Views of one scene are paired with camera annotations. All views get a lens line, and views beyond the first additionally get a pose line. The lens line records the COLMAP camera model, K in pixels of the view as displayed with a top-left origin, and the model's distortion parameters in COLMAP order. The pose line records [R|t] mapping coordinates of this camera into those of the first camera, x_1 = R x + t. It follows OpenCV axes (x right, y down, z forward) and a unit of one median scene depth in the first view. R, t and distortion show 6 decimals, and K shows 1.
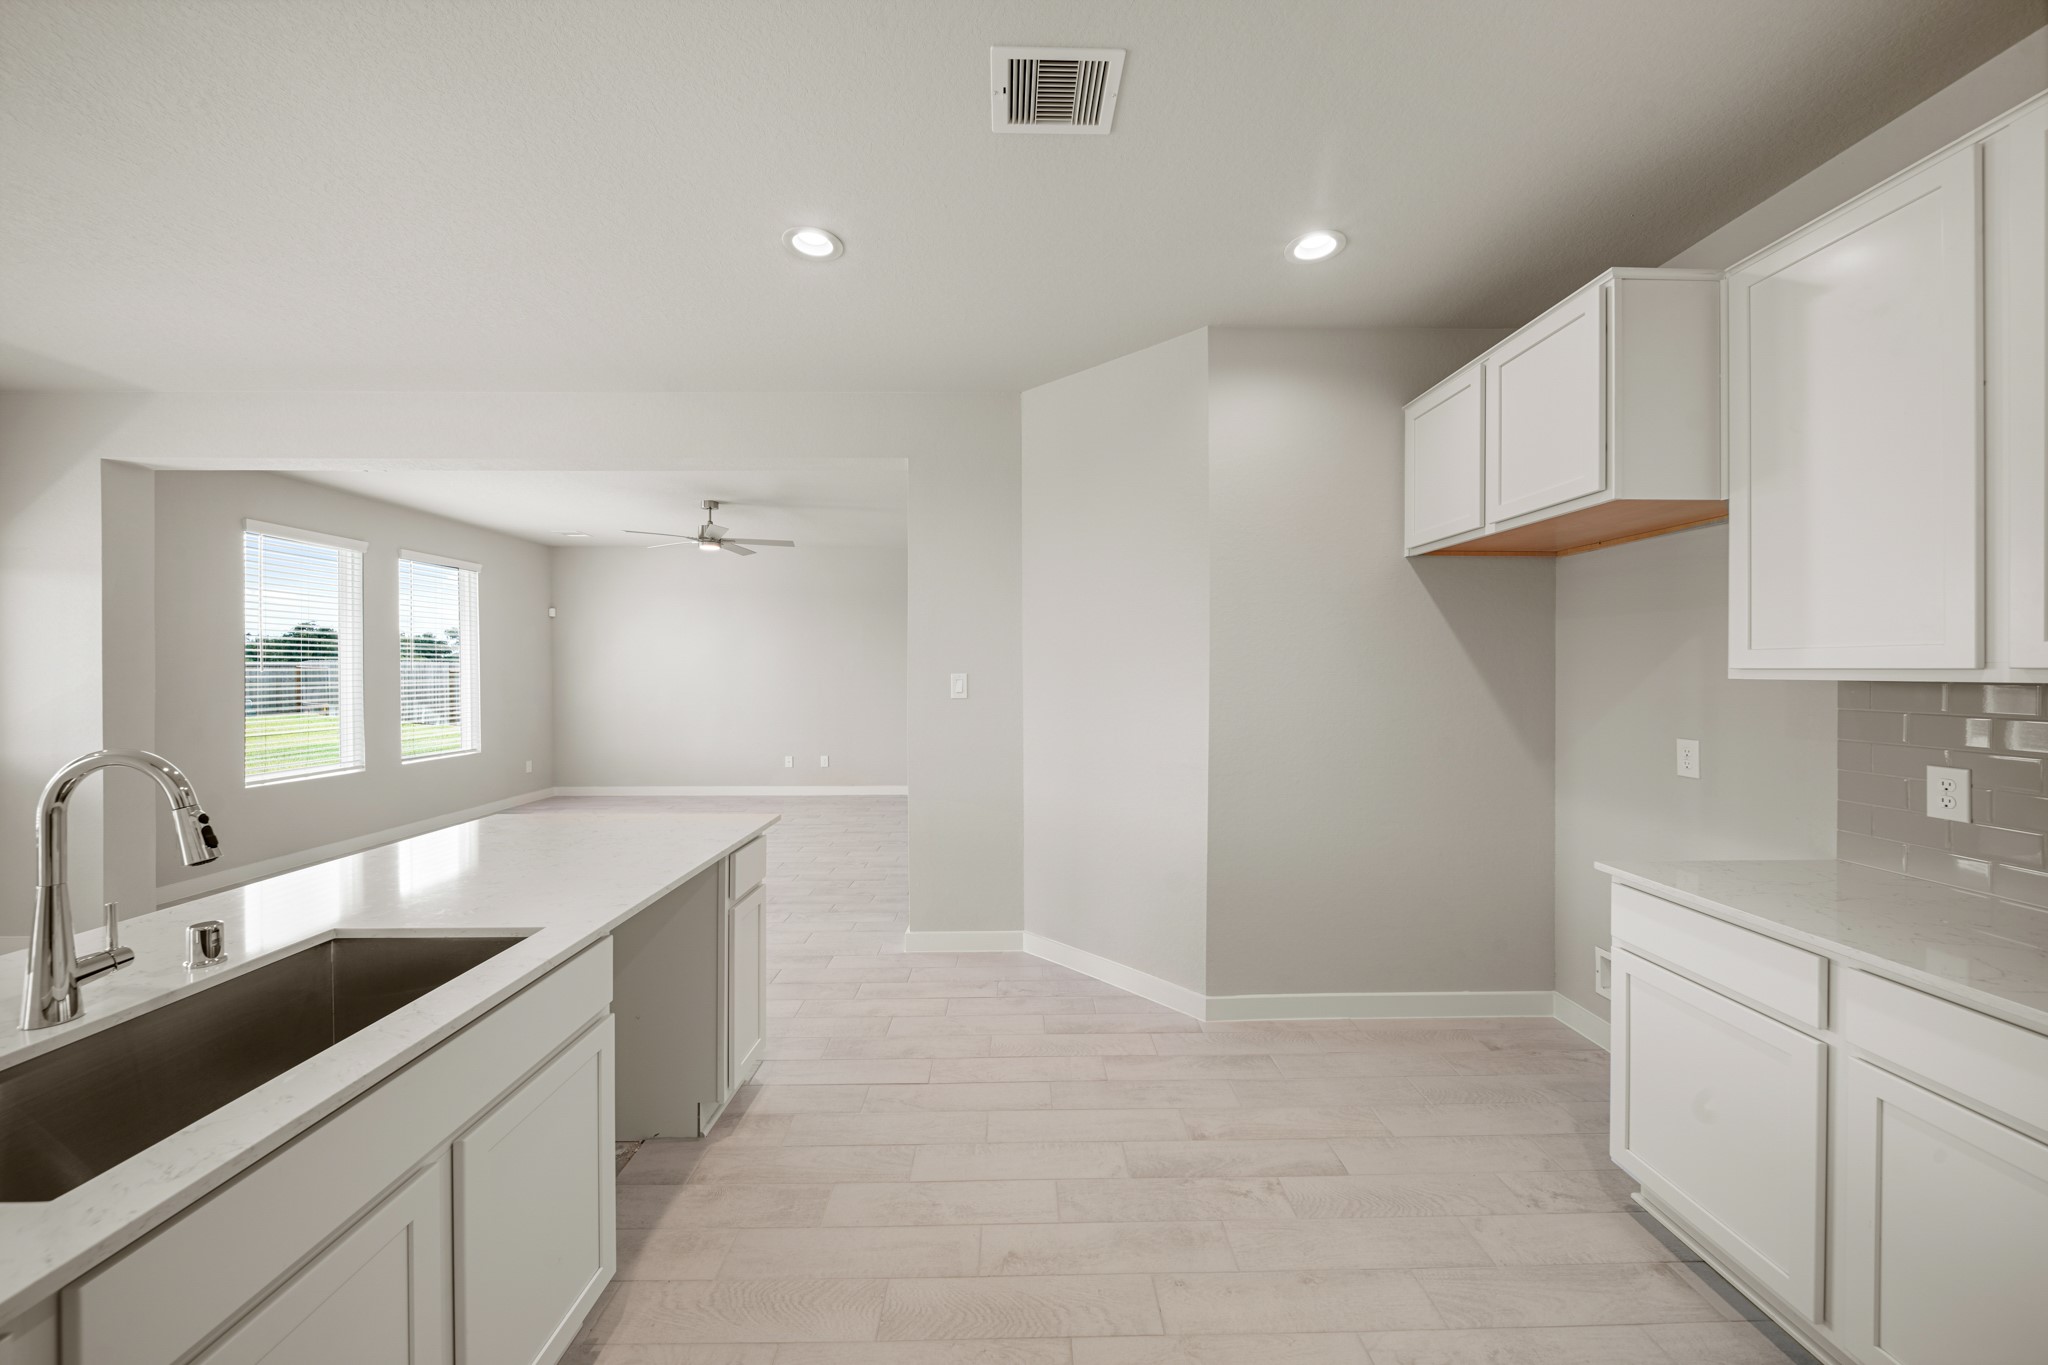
lens RADIAL K [[725.0, 0, 1030.7], [0, 725.0, 665.1], [0, 0, 1]] dist [-0.001084, -0.000100]
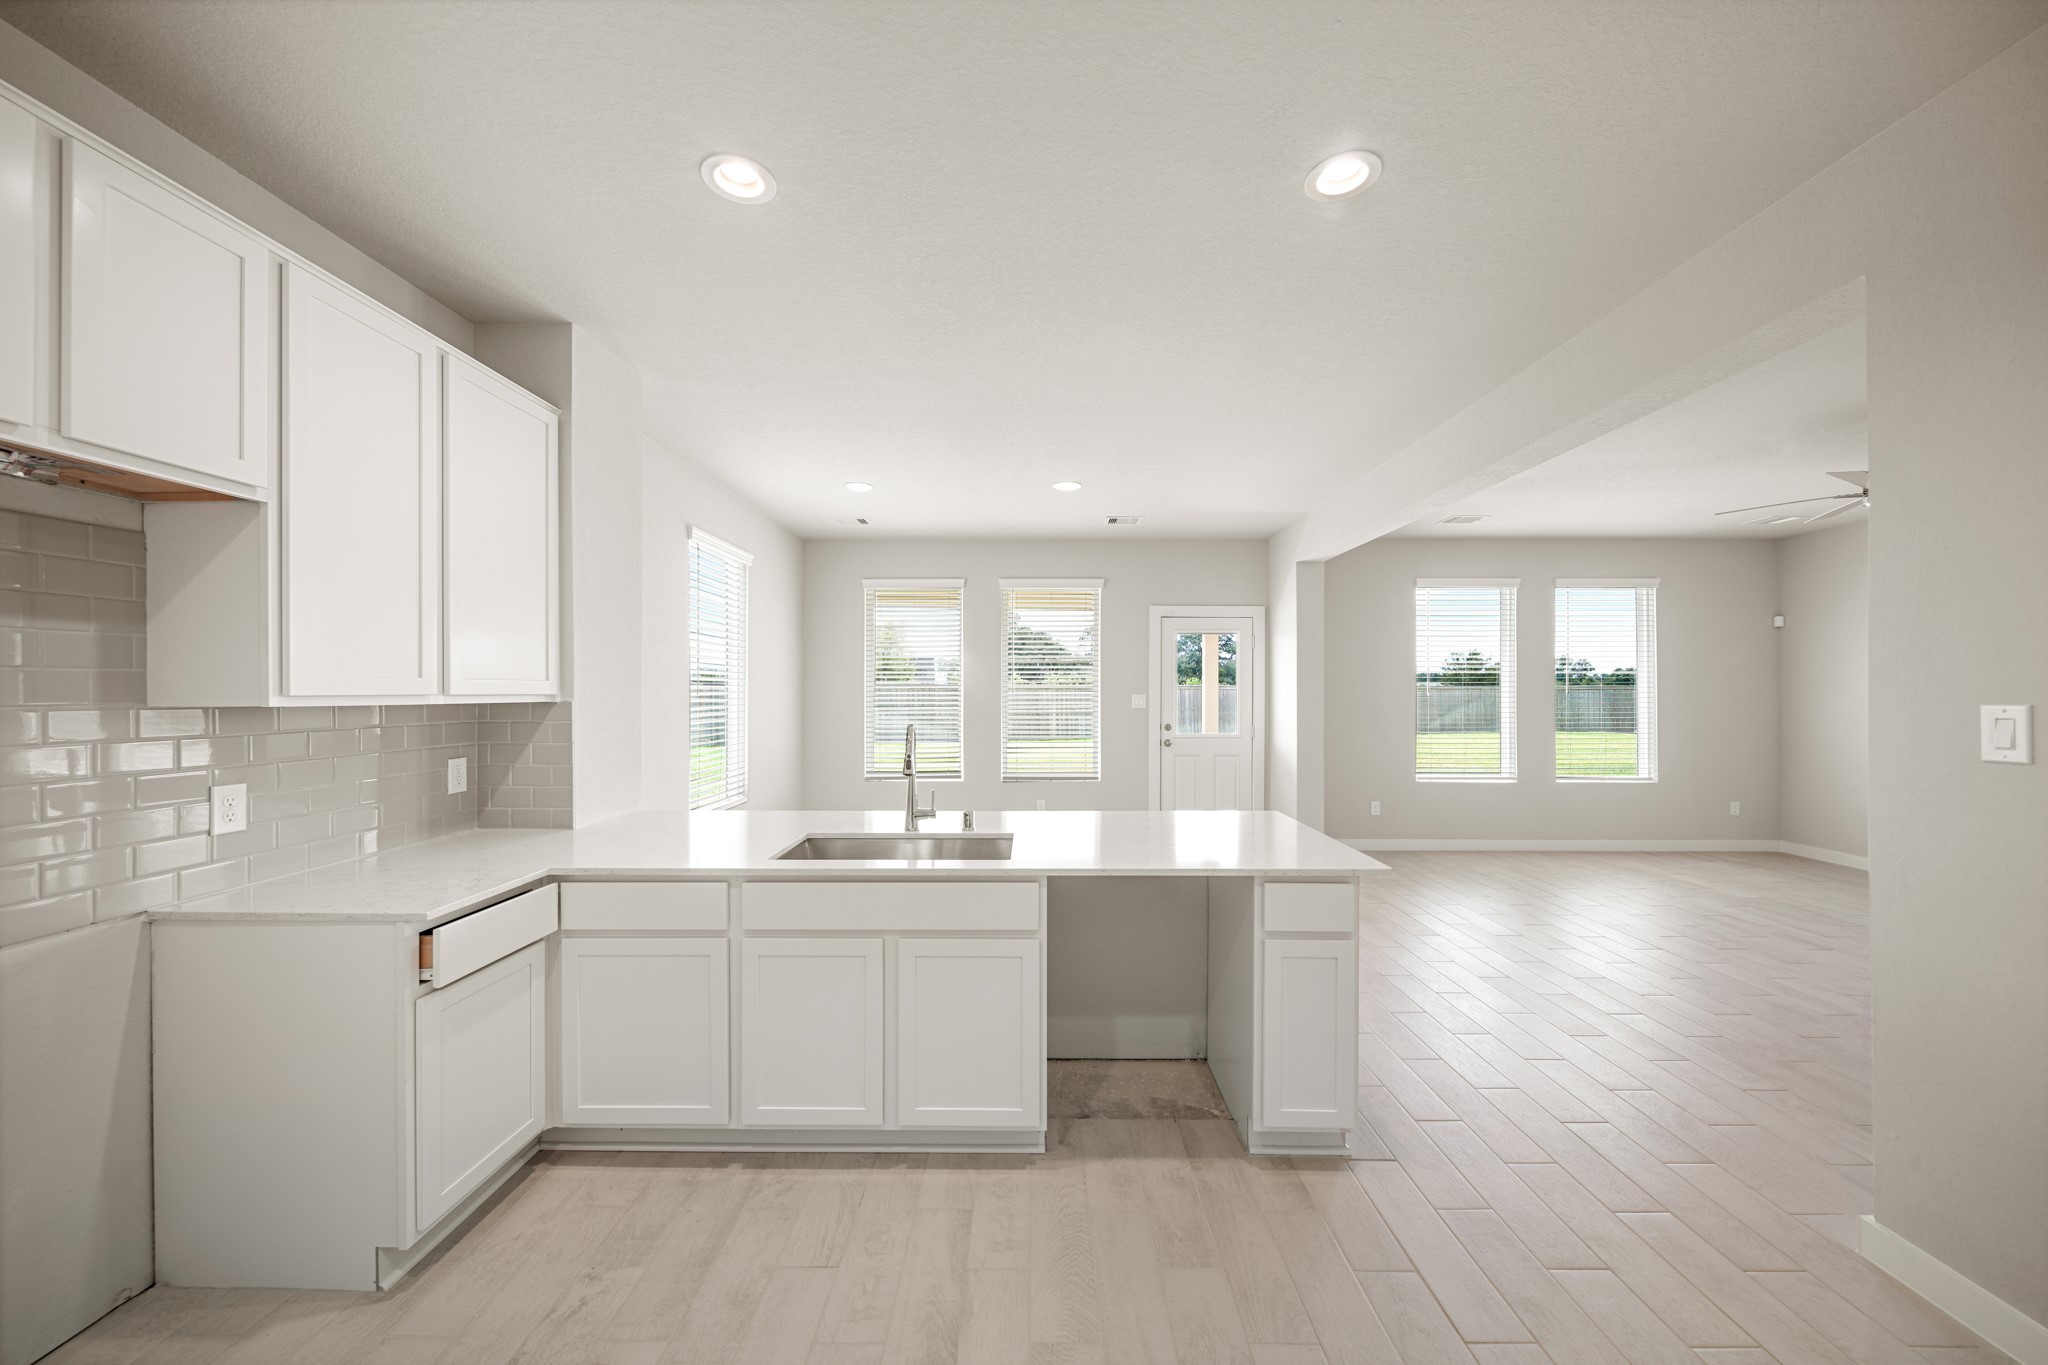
lens RADIAL K [[725.0, 0, 1037.1], [0, 725.0, 691.3], [0, 0, 1]] dist [-0.001084, -0.000100]
pose [[-0.020261, 0.002090, -0.999793, 0.219328], [0.002535, 0.999995, 0.002039, 0.000391], [0.999792, -0.002493, -0.020266, 0.277561]]
